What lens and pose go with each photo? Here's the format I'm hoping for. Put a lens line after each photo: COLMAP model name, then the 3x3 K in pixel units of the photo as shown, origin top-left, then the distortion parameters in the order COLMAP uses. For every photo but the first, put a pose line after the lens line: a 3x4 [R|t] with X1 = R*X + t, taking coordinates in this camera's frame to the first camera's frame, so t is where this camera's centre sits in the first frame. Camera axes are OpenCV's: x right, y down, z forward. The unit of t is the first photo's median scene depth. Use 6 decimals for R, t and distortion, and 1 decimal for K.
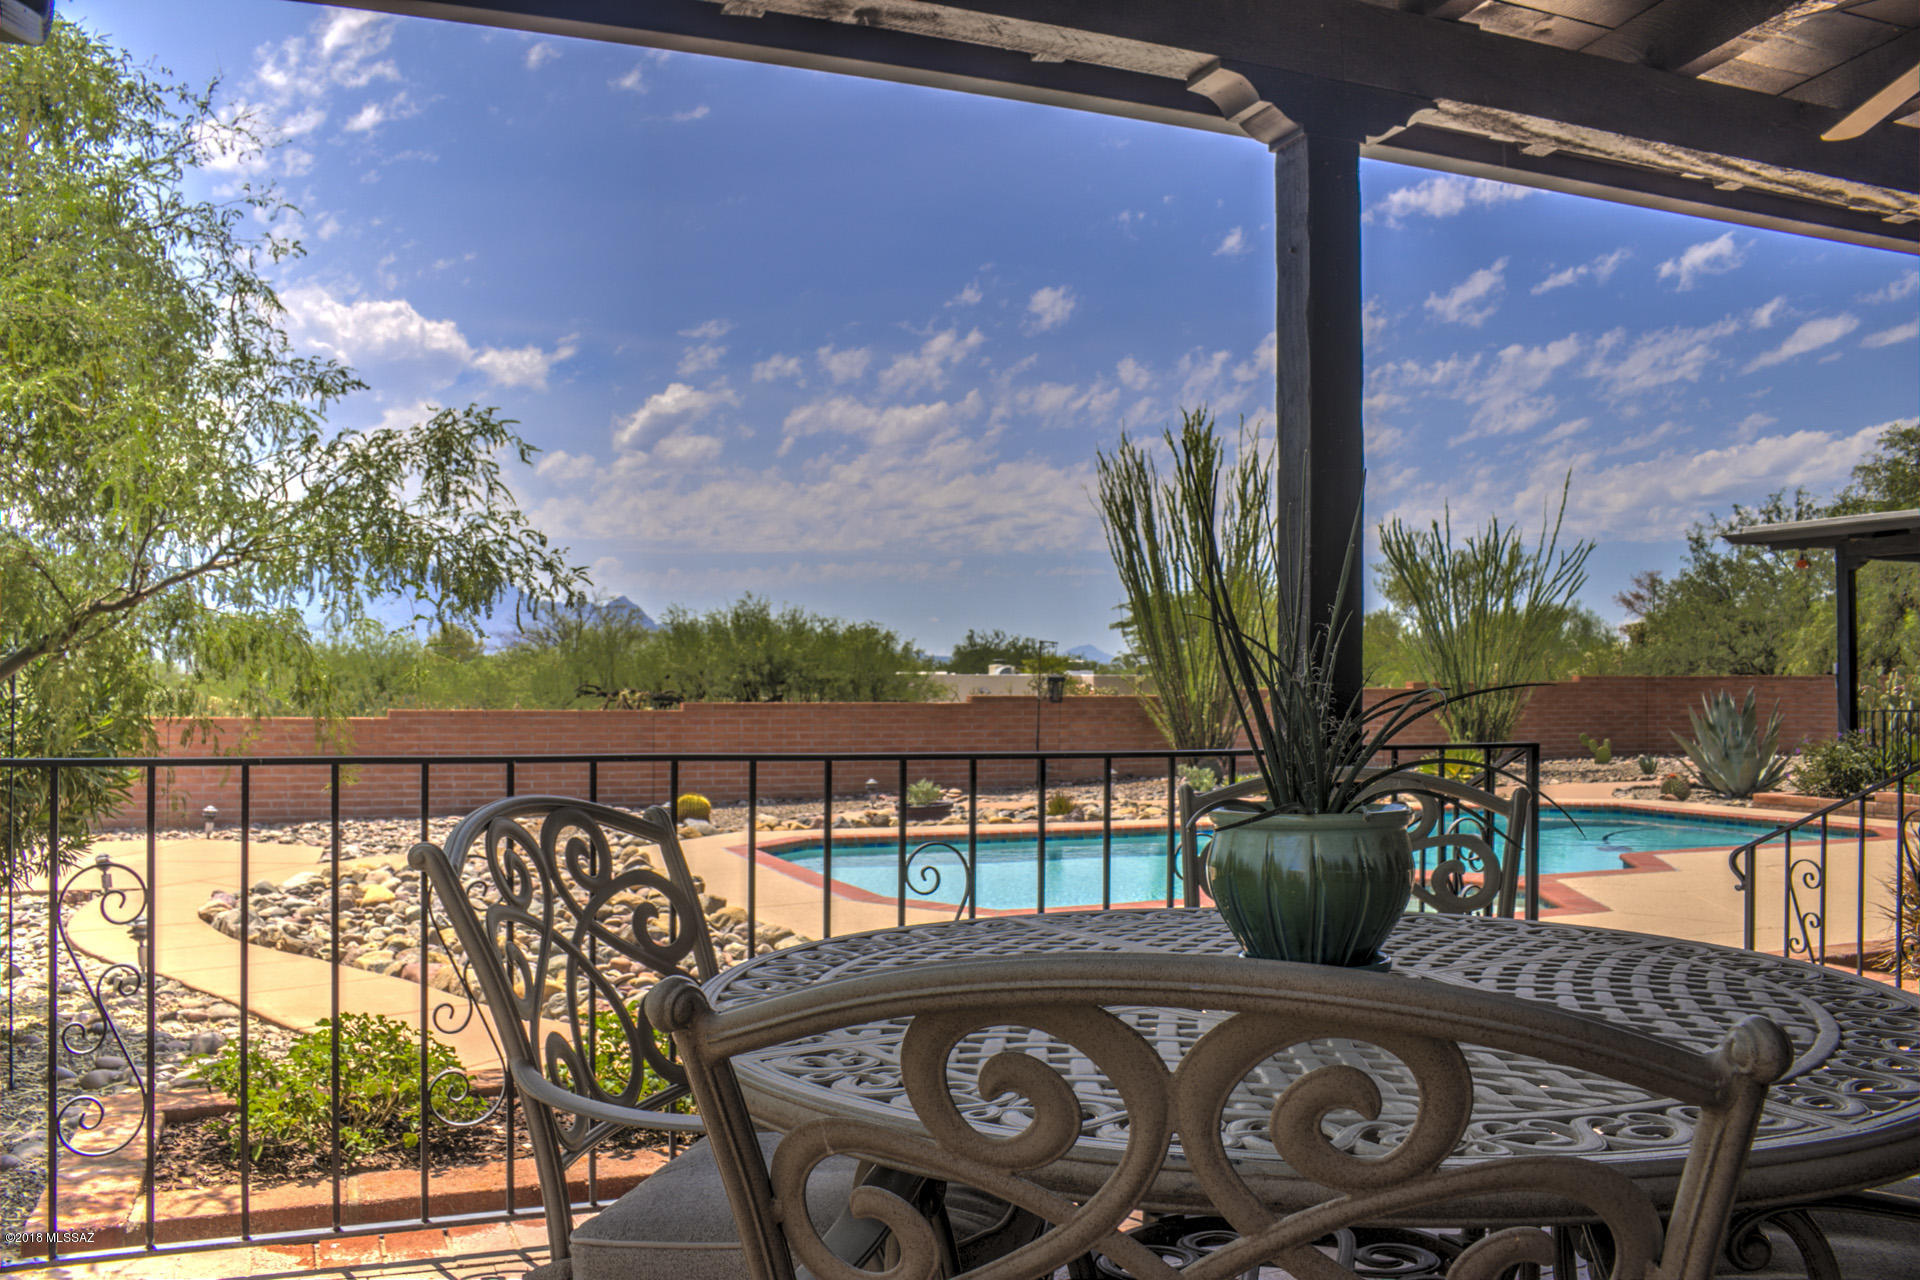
lens RADIAL K [[1578.9, 0, 951.6], [0, 1578.9, 634.4], [0, 0, 1]] dist [-0.145567, 0.092758]
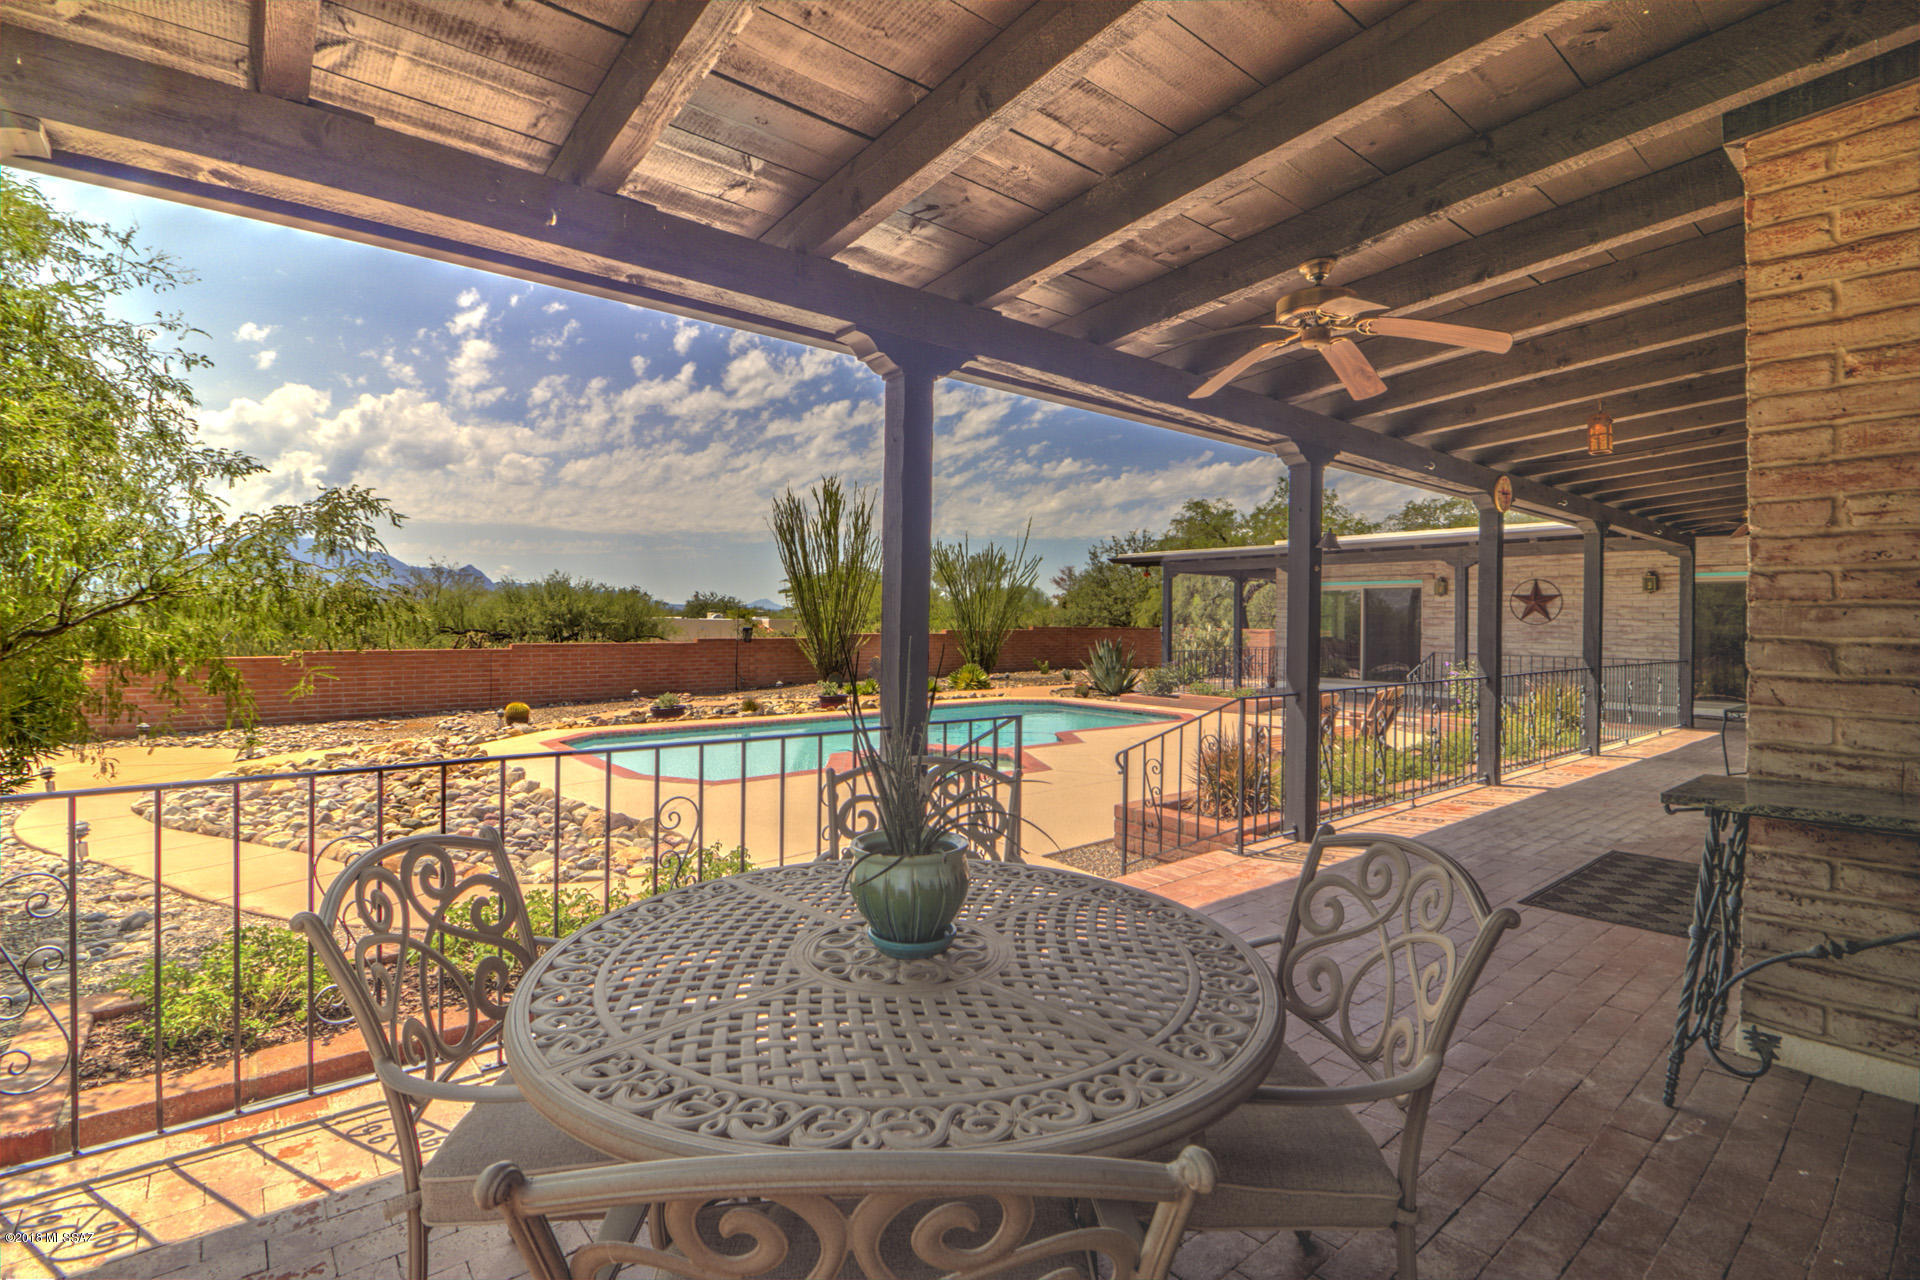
lens RADIAL K [[876.4, 0, 957.2], [0, 876.4, 622.4], [0, 0, 1]] dist [-0.001292, -0.011637]
pose [[0.954818, 0.005937, 0.297132, -0.001856], [-0.015908, 0.999388, 0.031151, -0.033954], [-0.296765, -0.034471, 0.954328, 0.015173]]
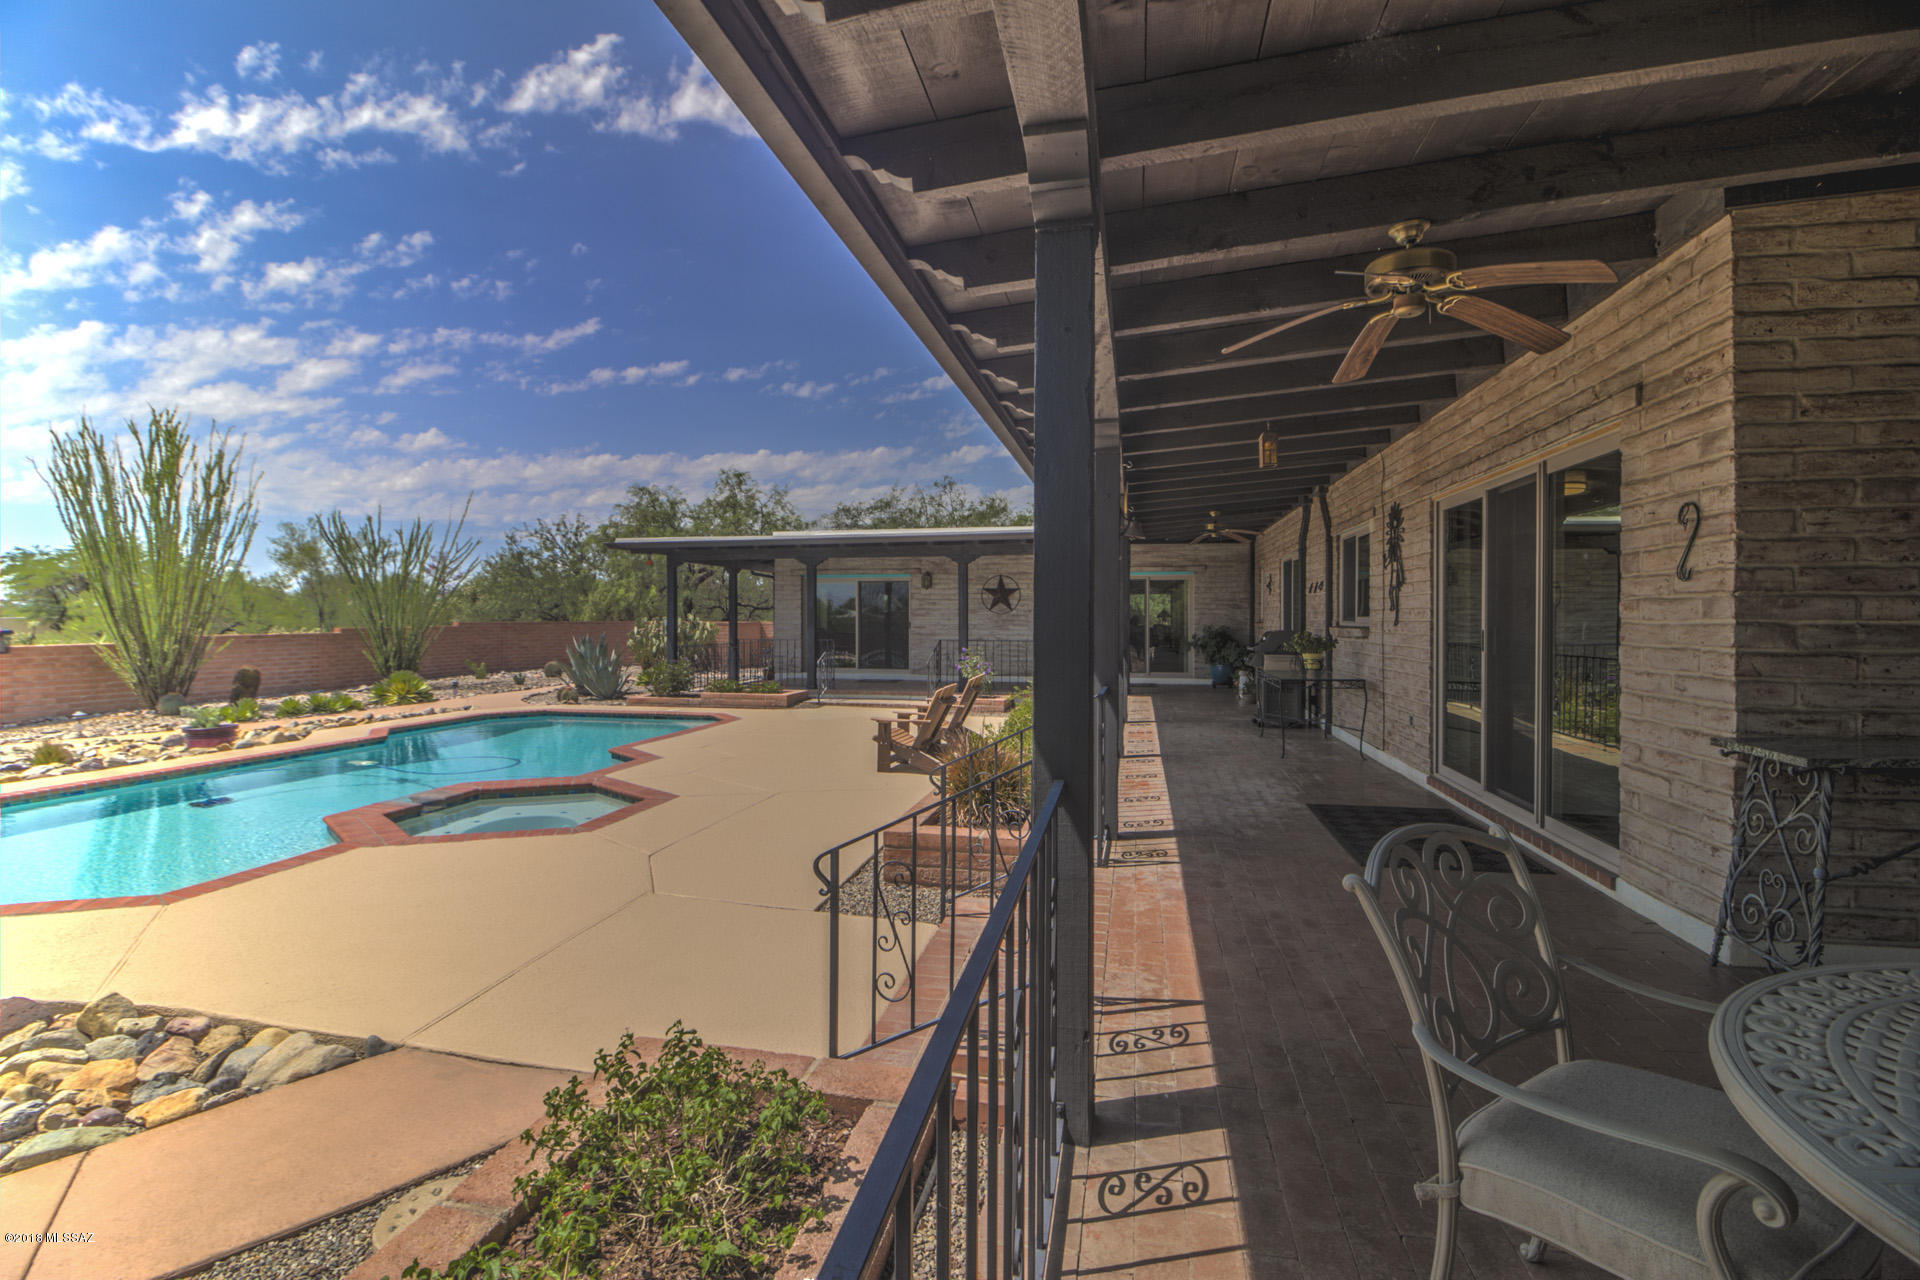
lens RADIAL K [[876.4, 0, 945.8], [0, 876.4, 623.0], [0, 0, 1]] dist [-0.001292, -0.011637]
pose [[0.565495, -0.009418, 0.824698, -0.147855], [-0.022940, 0.999368, 0.027142, -0.024865], [-0.824433, -0.034268, 0.564921, 0.305230]]
